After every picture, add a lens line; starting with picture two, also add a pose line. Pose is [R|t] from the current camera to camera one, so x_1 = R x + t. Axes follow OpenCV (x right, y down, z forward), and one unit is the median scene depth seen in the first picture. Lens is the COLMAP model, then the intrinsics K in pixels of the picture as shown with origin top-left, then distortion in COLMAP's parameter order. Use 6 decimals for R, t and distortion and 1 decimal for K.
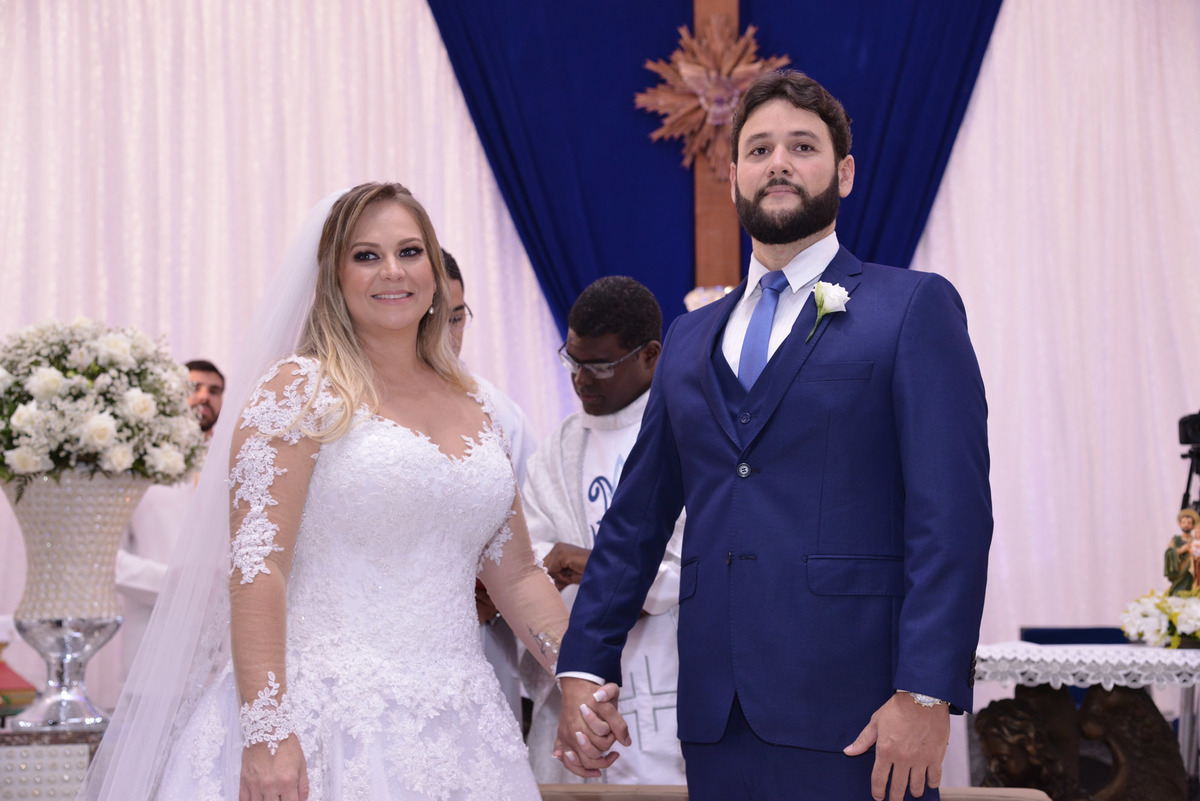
lens RADIAL K [[1908.4, 0, 604.7], [0, 1908.4, 399.5], [0, 0, 1]] dist [0.307666, 0.000000]
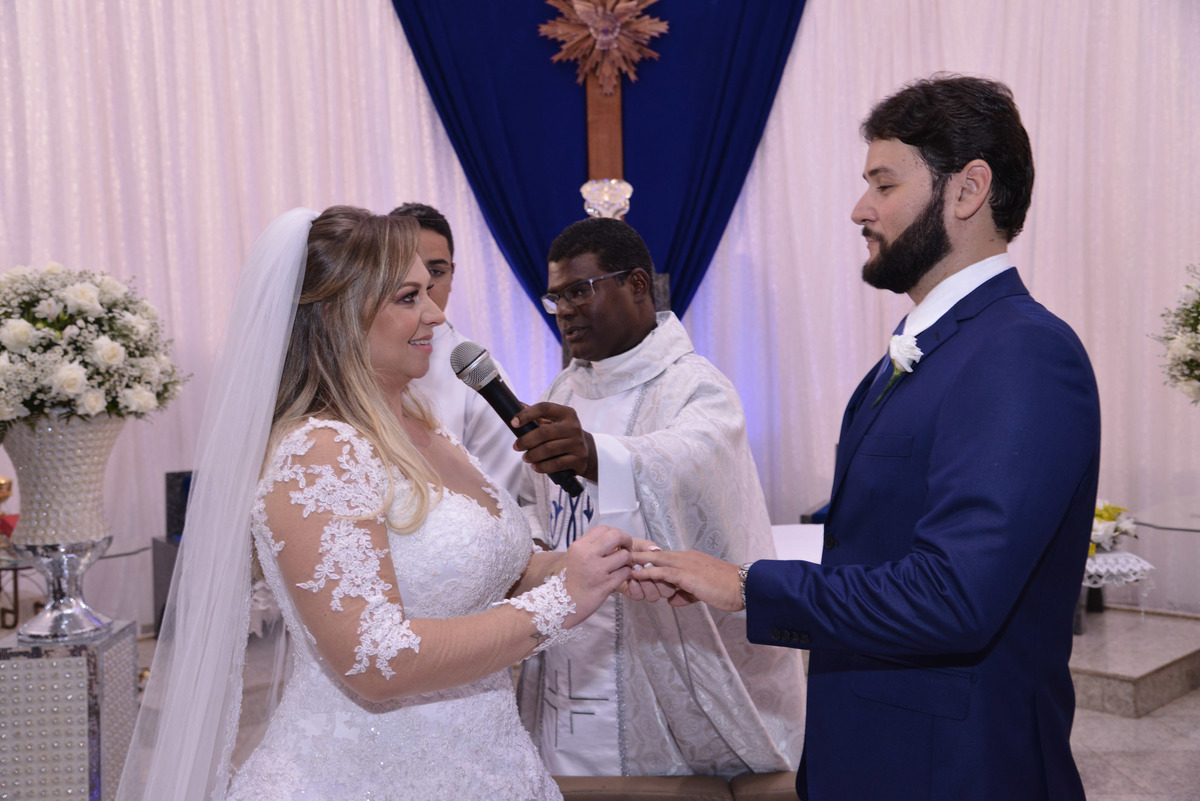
lens RADIAL K [[1206.0, 0, 597.3], [0, 1206.0, 401.5], [0, 0, 1]] dist [0.073968, 0.000000]
pose [[0.996814, -0.021011, 0.076941, -0.013384], [0.008550, 0.987268, 0.158836, -0.042655], [-0.079298, -0.157672, 0.984302, 0.178456]]
